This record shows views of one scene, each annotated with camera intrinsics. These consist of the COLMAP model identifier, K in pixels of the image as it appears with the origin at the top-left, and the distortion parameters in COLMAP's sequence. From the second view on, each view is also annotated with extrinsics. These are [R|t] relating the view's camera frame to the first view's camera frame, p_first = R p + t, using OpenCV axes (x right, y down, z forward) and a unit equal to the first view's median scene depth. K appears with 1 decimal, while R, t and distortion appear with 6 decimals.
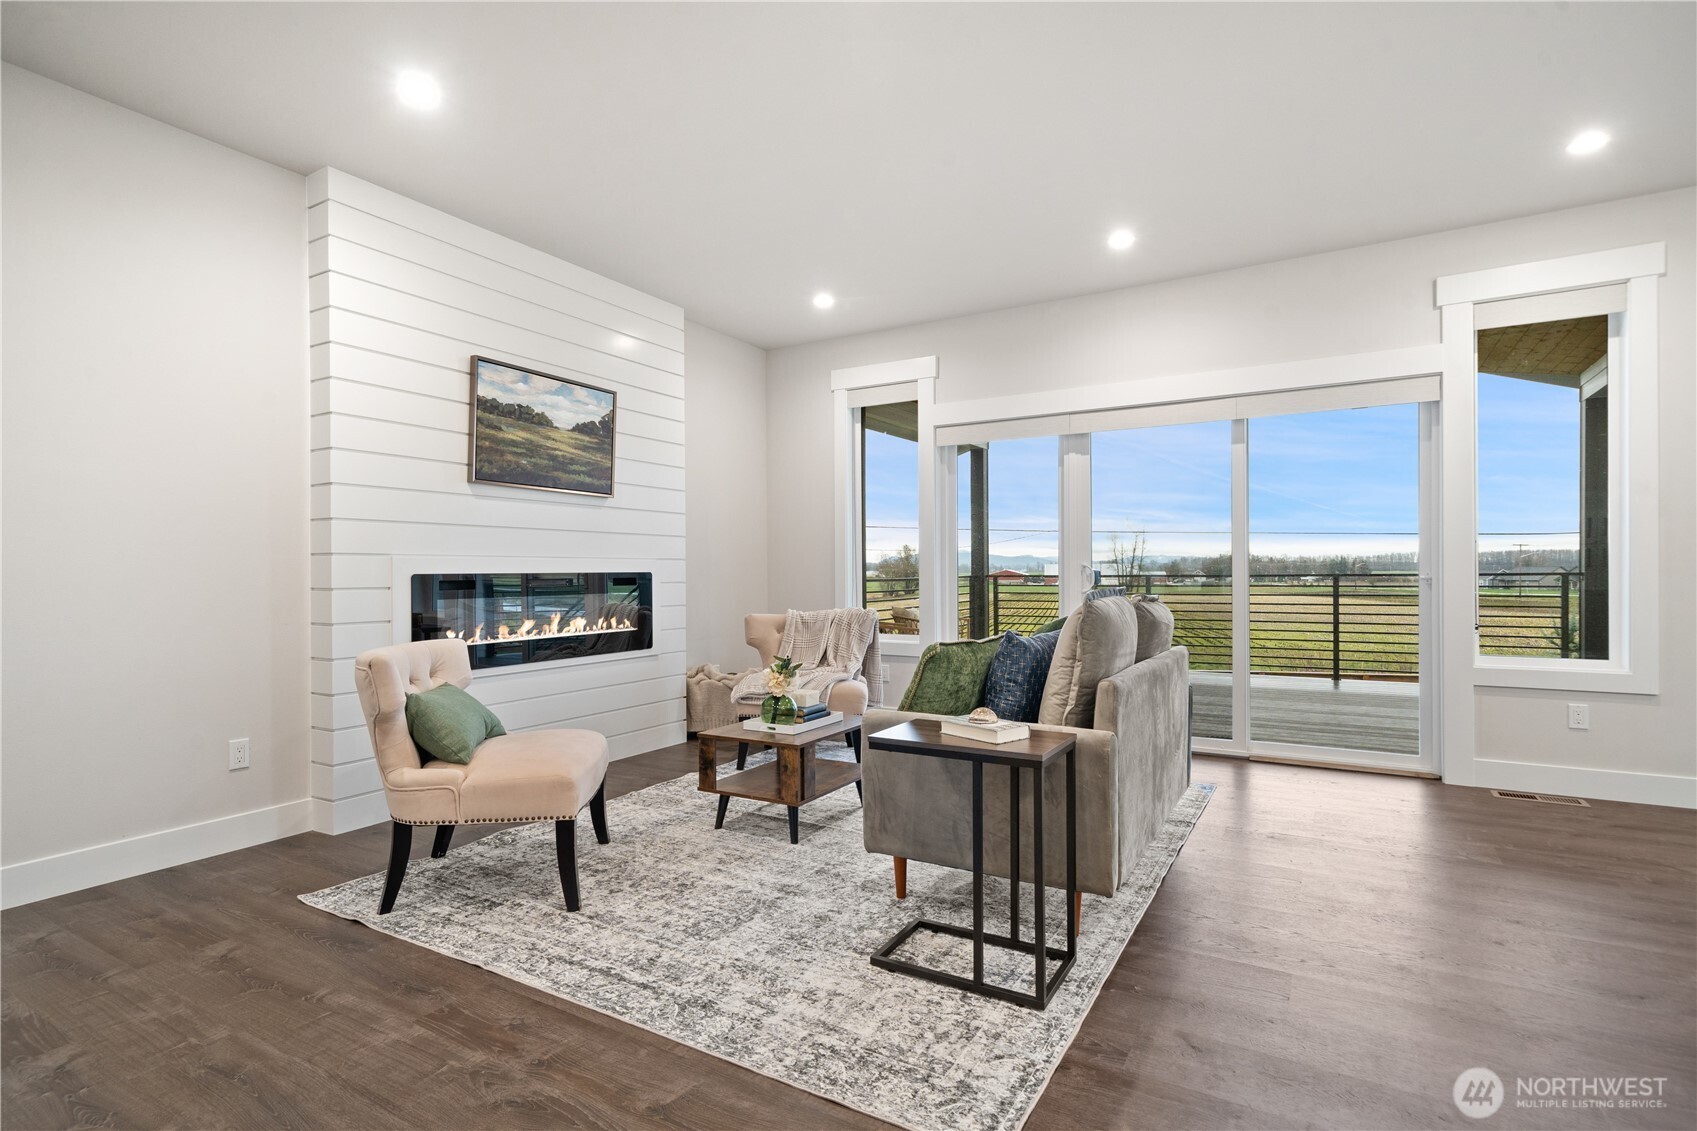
lens RADIAL K [[842.5, 0, 830.5], [0, 842.5, 570.1], [0, 0, 1]] dist [-0.001996, 0.000233]
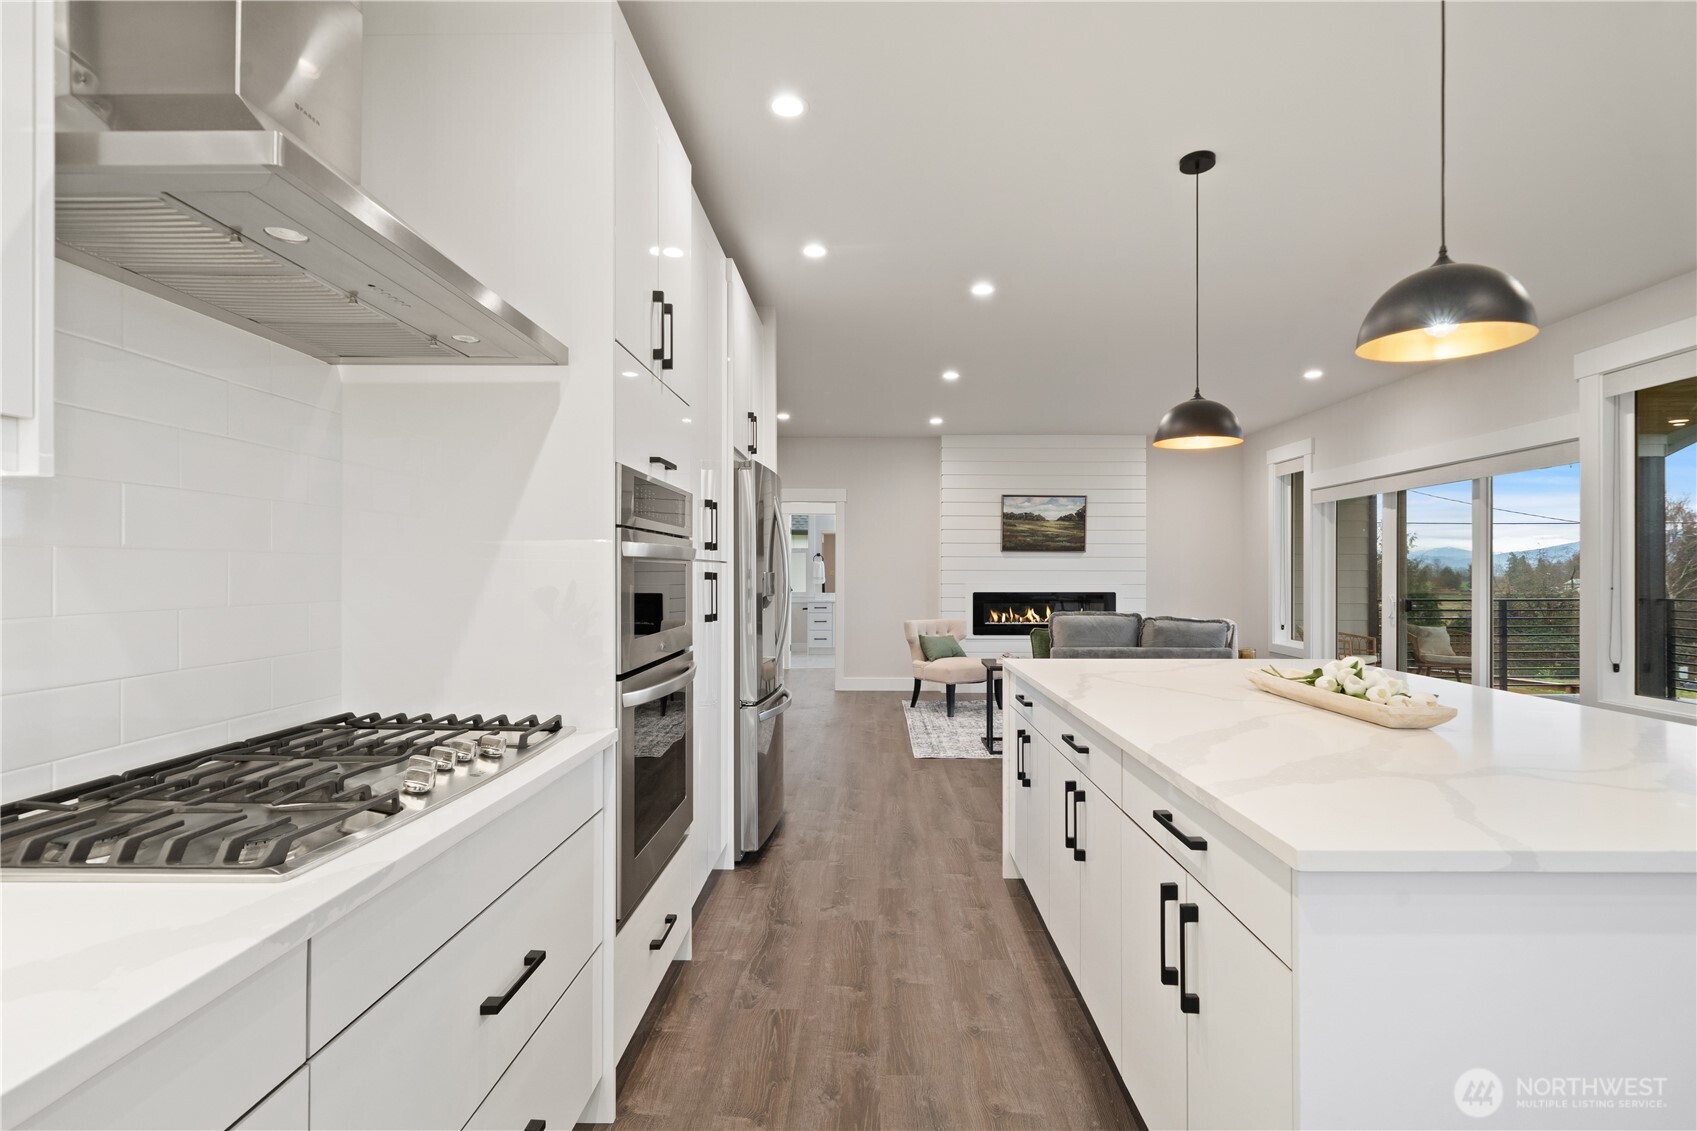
lens RADIAL K [[795.5, 0, 863.4], [0, 795.5, 568.6], [0, 0, 1]] dist [-0.002077, -0.000090]
pose [[0.507189, 0.001893, -0.861833, 1.192519], [-0.001423, 0.999998, 0.001359, -0.058881], [0.861834, 0.000537, 0.507191, -0.387062]]
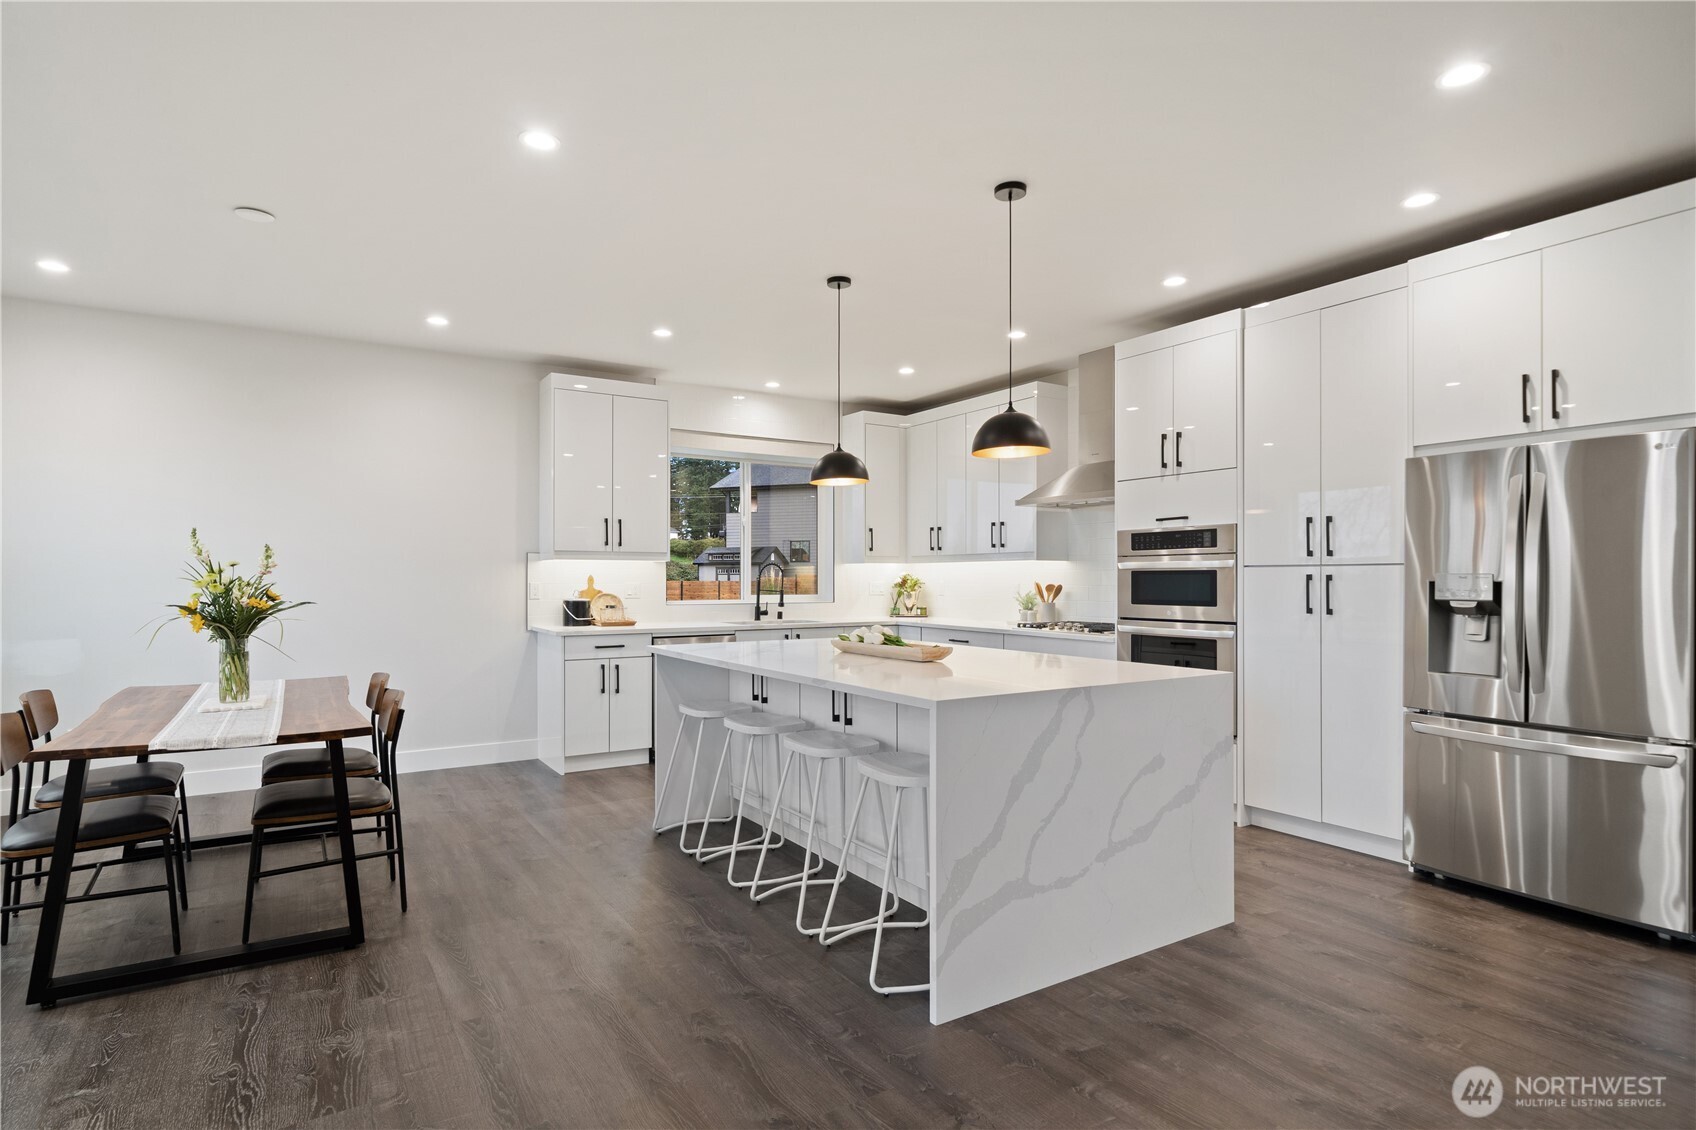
lens RADIAL K [[856.8, 0, 839.4], [0, 856.8, 568.2], [0, 0, 1]] dist [0.000458, 0.000177]
pose [[-0.896753, 0.011617, 0.442379, 0.531449], [0.004931, 0.999856, -0.016260, -0.047709], [-0.442504, -0.012400, -0.896681, 1.008427]]
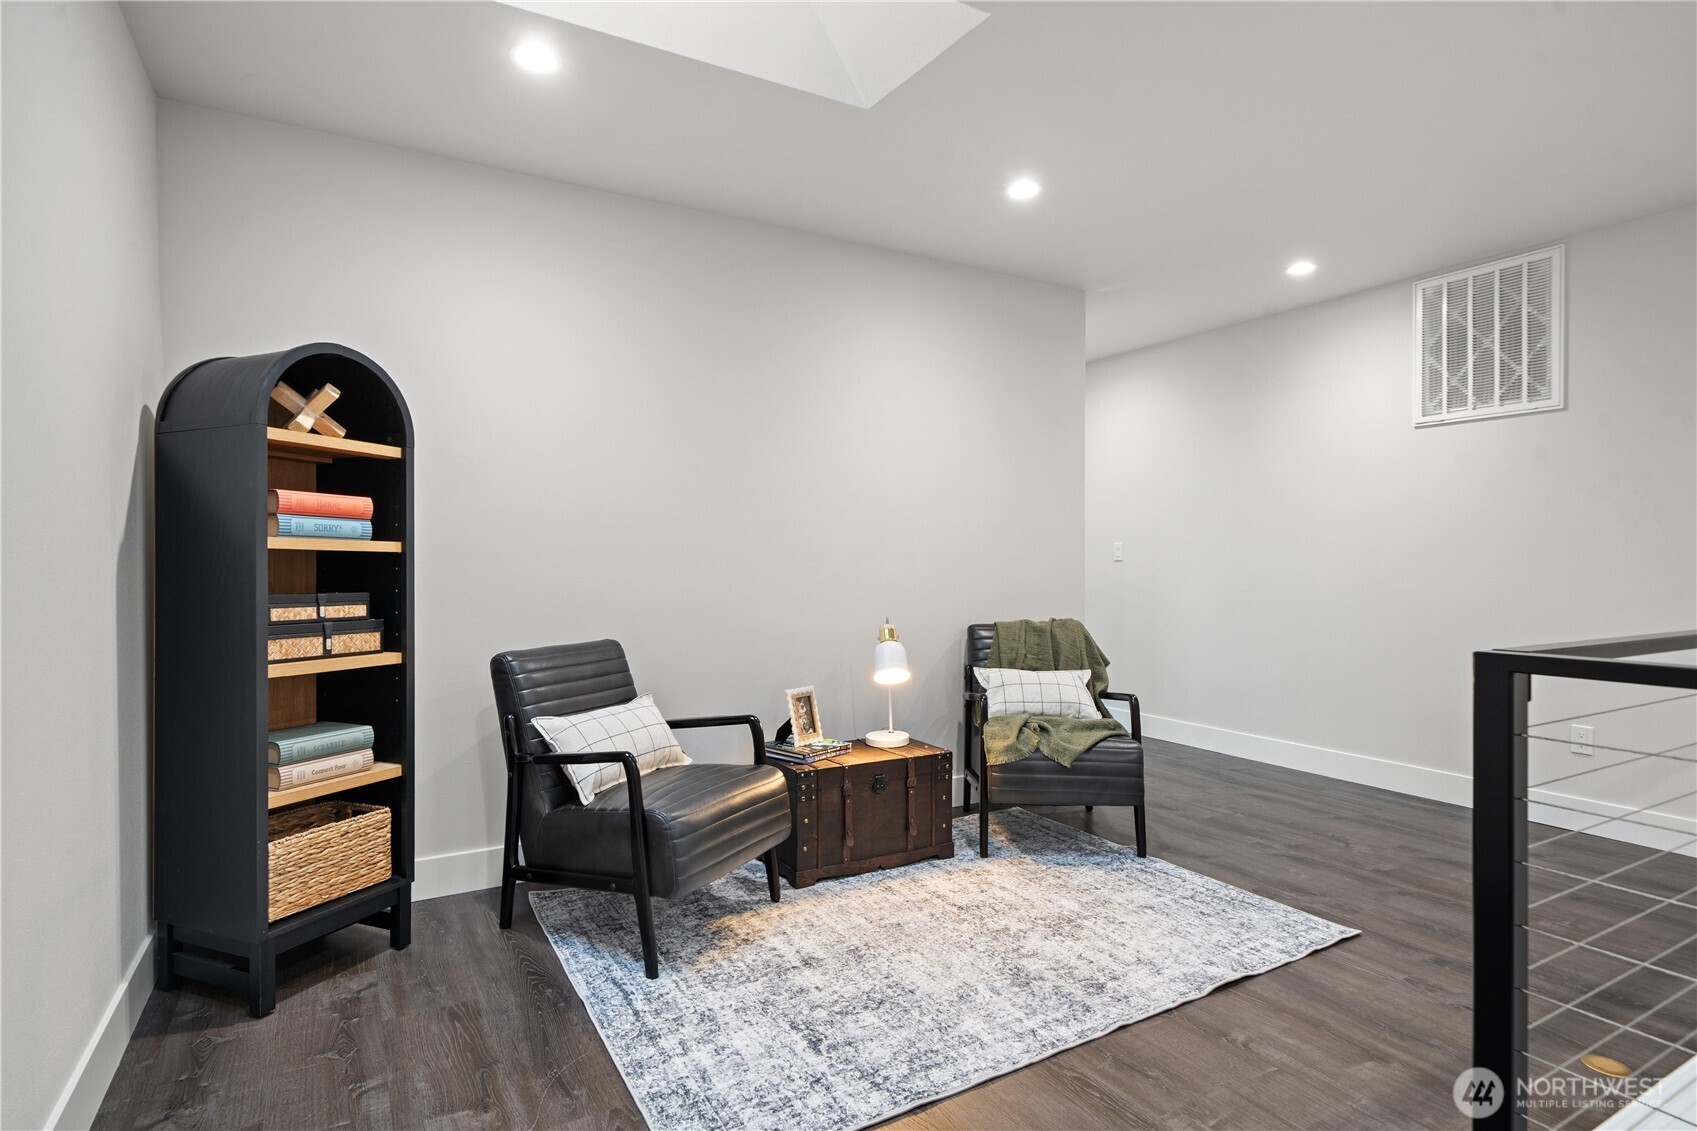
lens RADIAL K [[881.8, 0, 886.3], [0, 881.8, 572.9], [0, 0, 1]] dist [-0.000562, 0.000030]
pose [[0.890365, 0.009363, -0.455151, 0.434172], [-0.006691, 0.999950, 0.007481, -0.137046], [0.455198, -0.003616, 0.890383, -0.065629]]
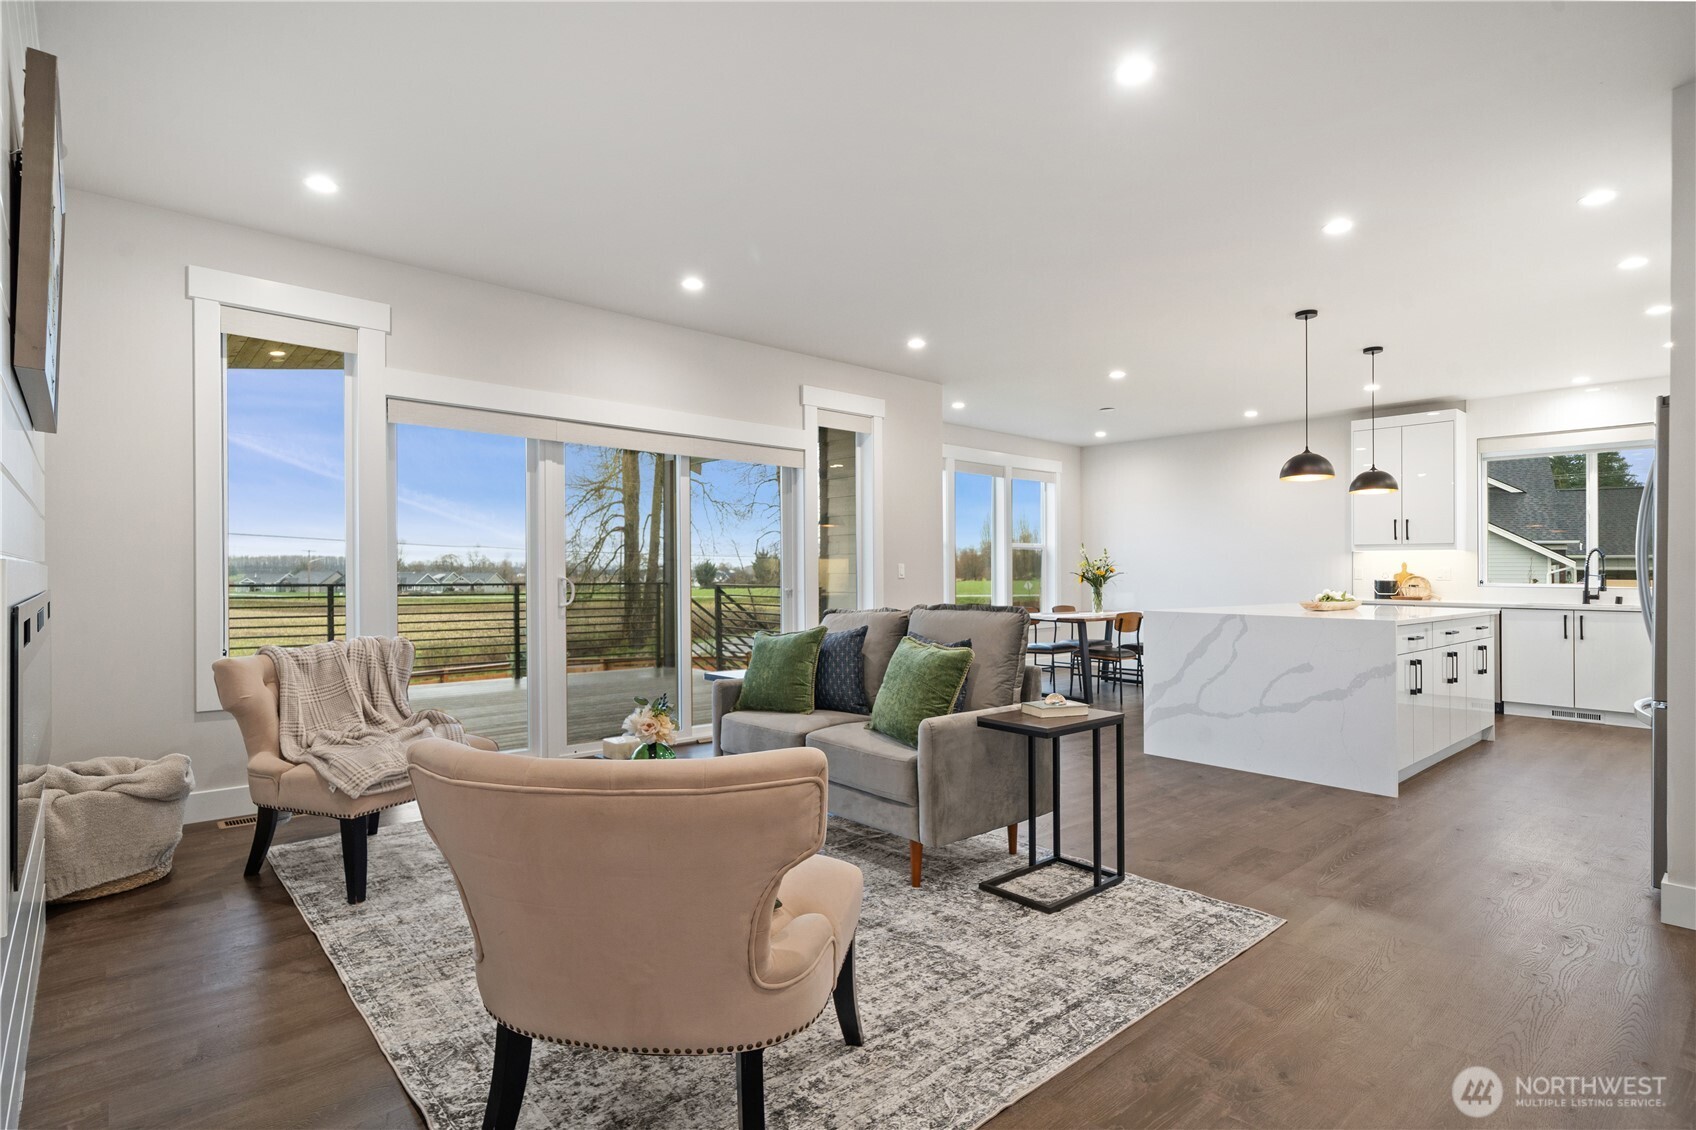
lens RADIAL K [[856.8, 0, 839.4], [0, 856.8, 568.2], [0, 0, 1]] dist [0.000458, 0.000177]
pose [[0.289326, 0.013976, 0.957128, -0.691701], [-0.009530, 0.999886, -0.011720, -0.011708], [-0.957183, -0.005730, 0.289426, 0.516477]]
